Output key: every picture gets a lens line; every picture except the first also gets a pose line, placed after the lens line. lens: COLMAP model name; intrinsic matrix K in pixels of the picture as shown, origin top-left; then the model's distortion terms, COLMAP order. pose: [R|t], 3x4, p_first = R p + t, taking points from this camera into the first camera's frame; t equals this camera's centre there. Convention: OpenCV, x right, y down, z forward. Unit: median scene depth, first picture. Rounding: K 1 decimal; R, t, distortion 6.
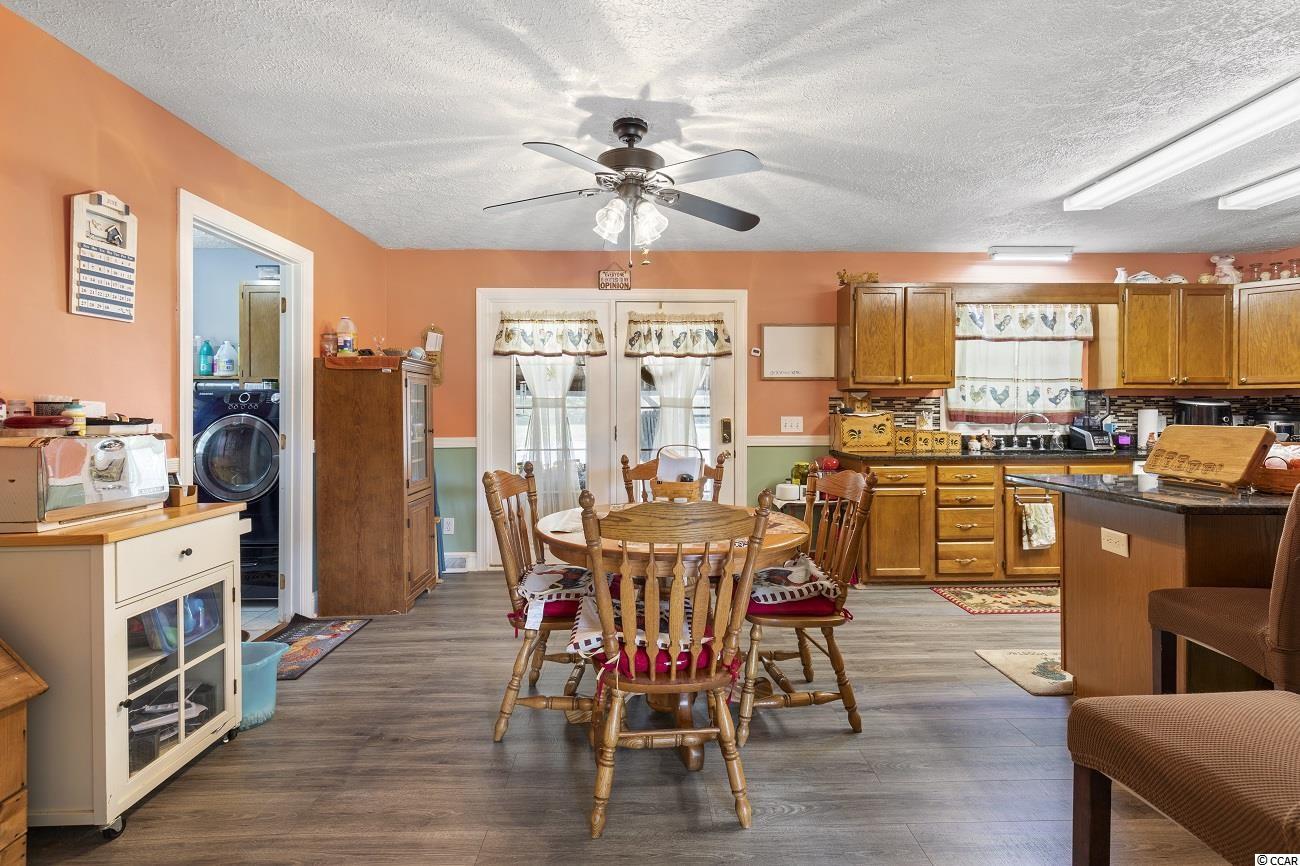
lens RADIAL K [[589.3, 0, 652.5], [0, 589.3, 417.6], [0, 0, 1]] dist [0.008825, -0.000986]
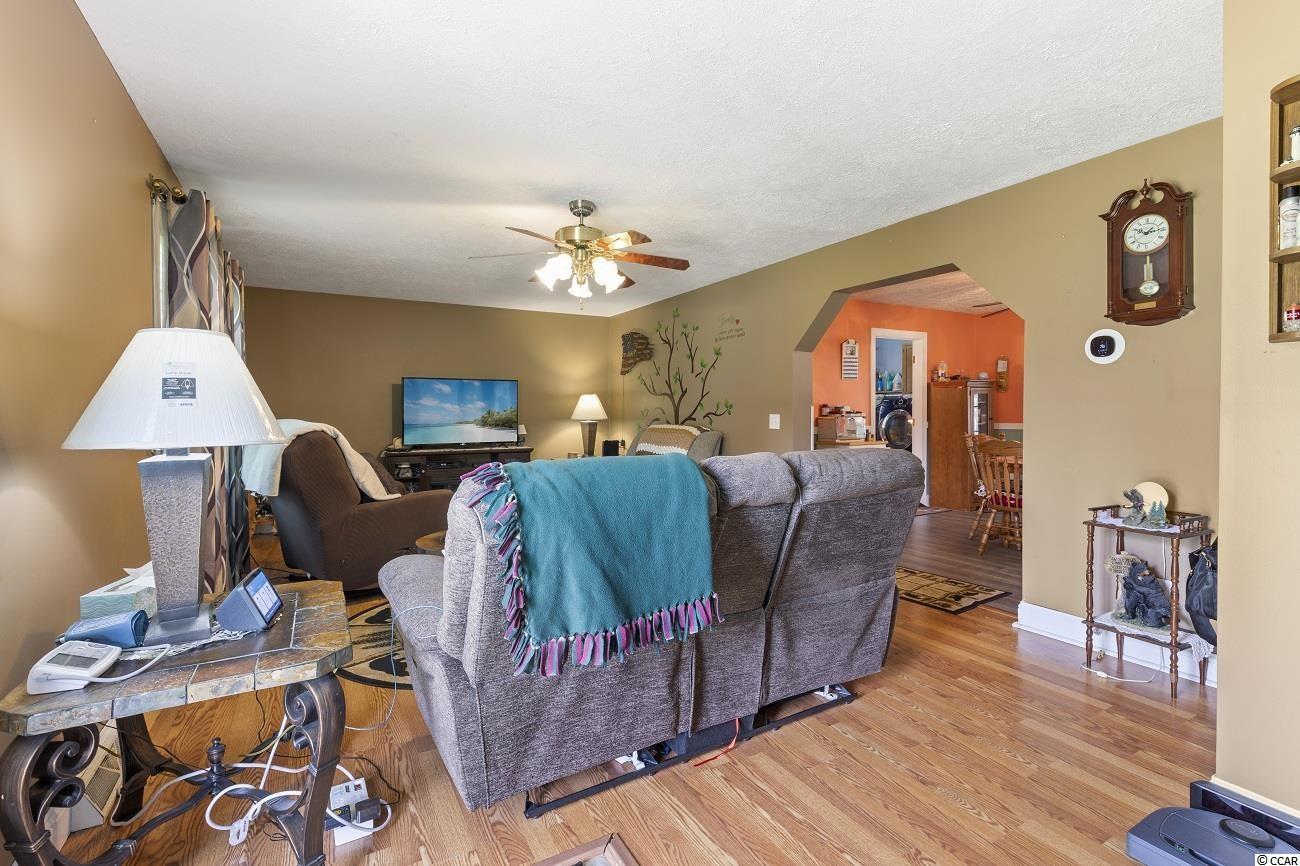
lens RADIAL K [[589.3, 0, 652.5], [0, 589.3, 417.6], [0, 0, 1]] dist [0.008825, -0.000986]
pose [[0.474736, 0.007243, -0.880098, 0.716120], [0.002549, 0.999951, 0.009604, 0.000339], [0.880125, -0.006803, 0.474694, -0.755649]]
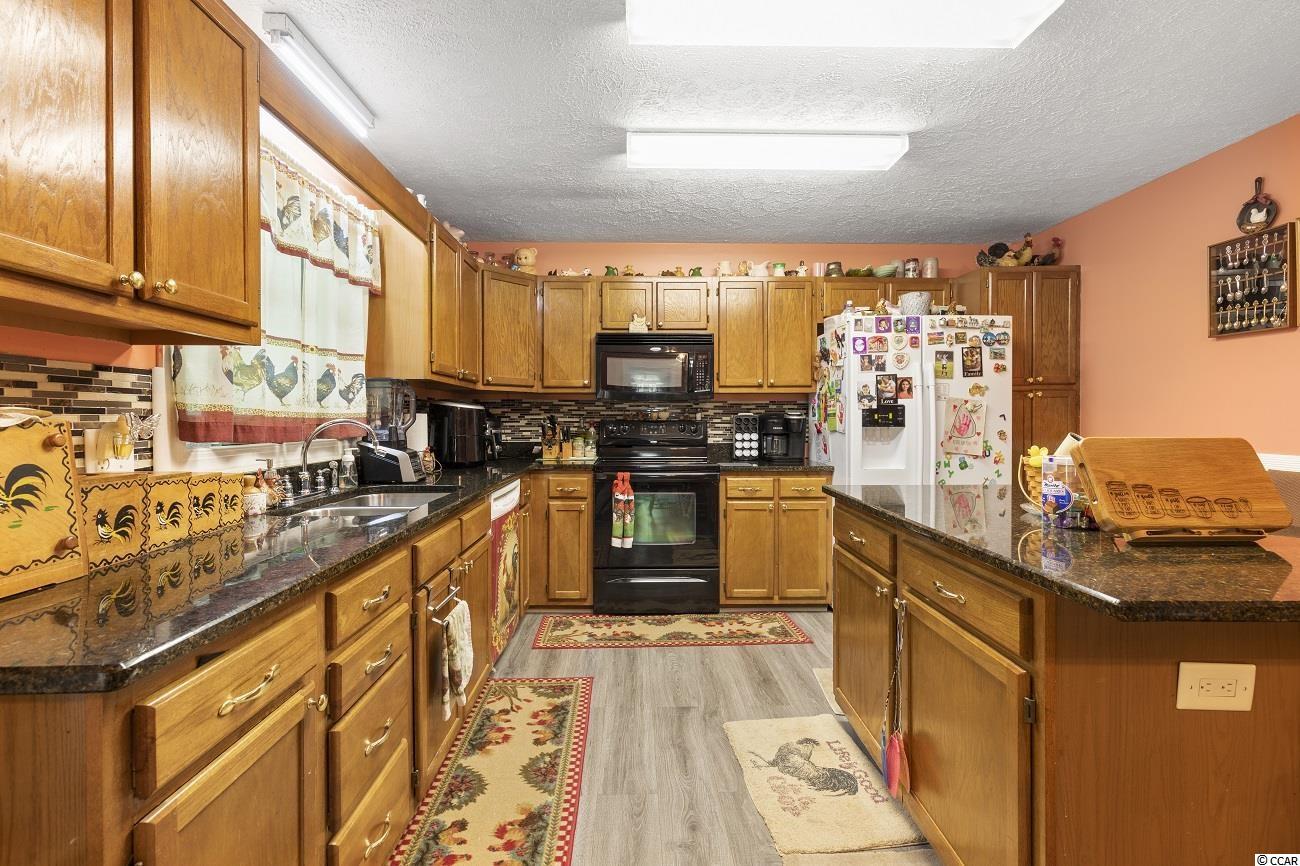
lens RADIAL K [[589.3, 0, 652.5], [0, 589.3, 417.6], [0, 0, 1]] dist [0.008825, -0.000986]
pose [[-0.015119, 0.003675, 0.999879, 0.177596], [0.008027, 0.999961, -0.003554, -0.005355], [-0.999853, 0.007973, -0.015148, 0.849104]]
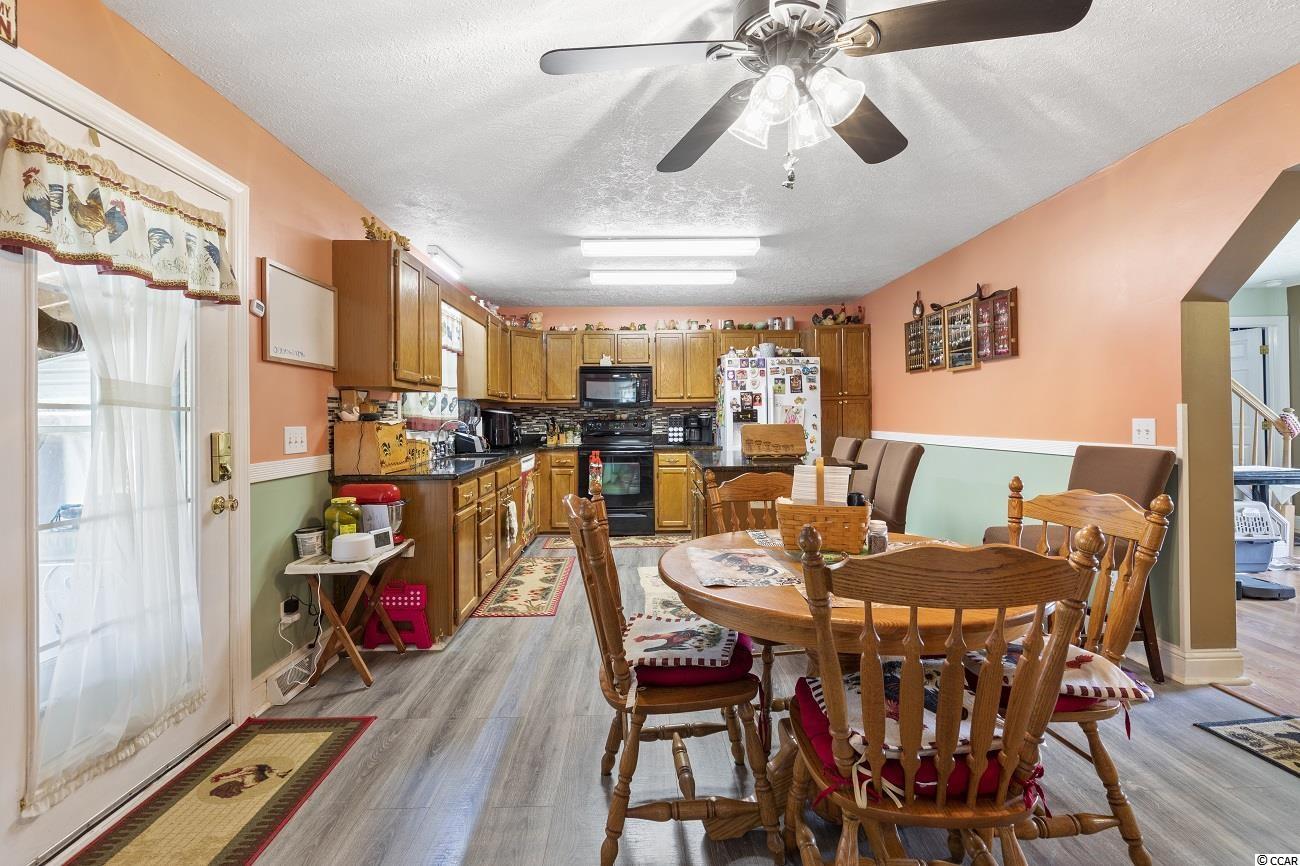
lens RADIAL K [[589.3, 0, 652.5], [0, 589.3, 417.6], [0, 0, 1]] dist [0.008825, -0.000986]
pose [[-0.010562, 0.003193, 0.999939, -0.431380], [0.016143, 0.999865, -0.003023, -0.003380], [-0.999814, 0.016110, -0.010612, 0.749860]]
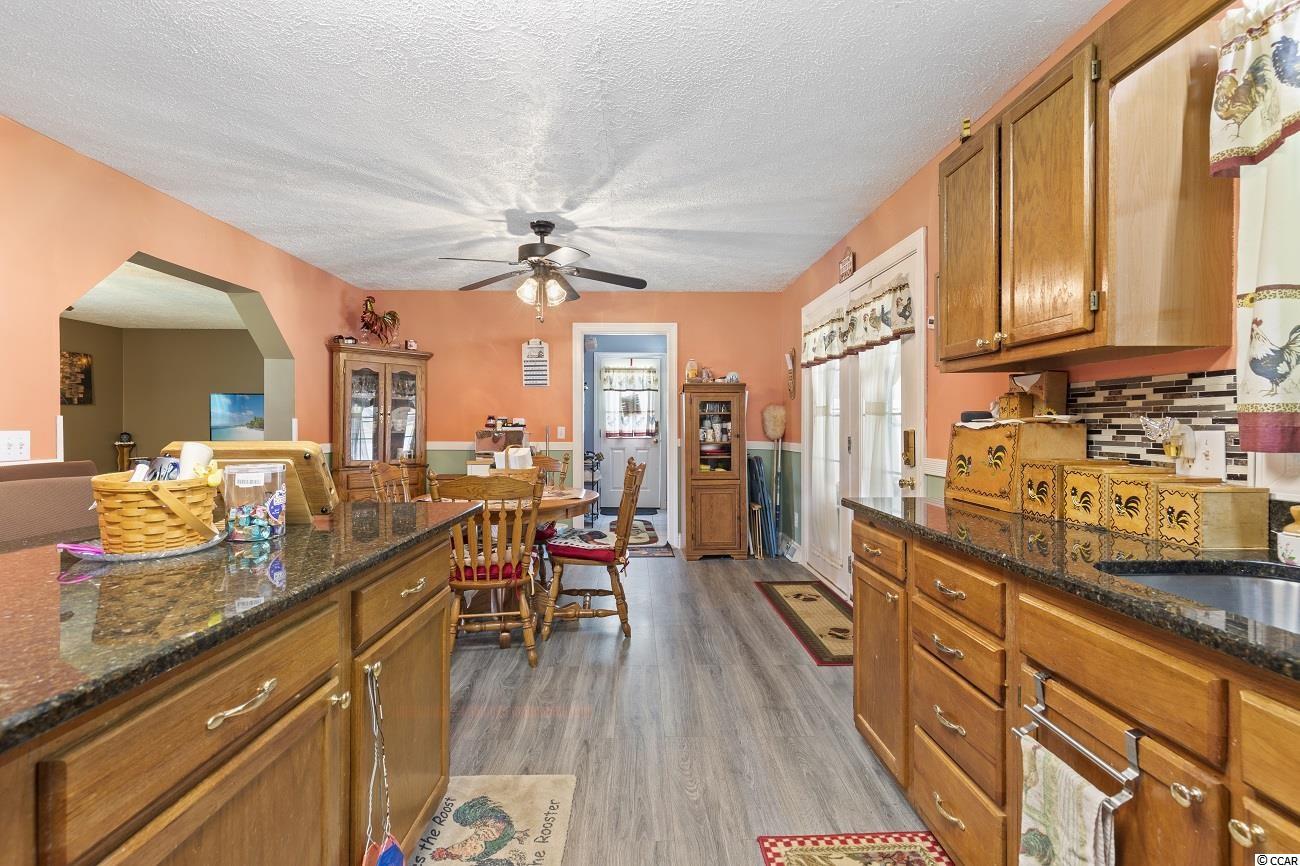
lens RADIAL K [[583.9, 0, 653.1], [0, 583.9, 428.7], [0, 0, 1]] dist [-0.000369, -0.000364]
pose [[0.011130, 0.011115, -0.999876, 0.909574], [-0.004815, 0.999927, 0.011062, -0.006588], [0.999926, 0.004691, 0.011183, 0.814687]]
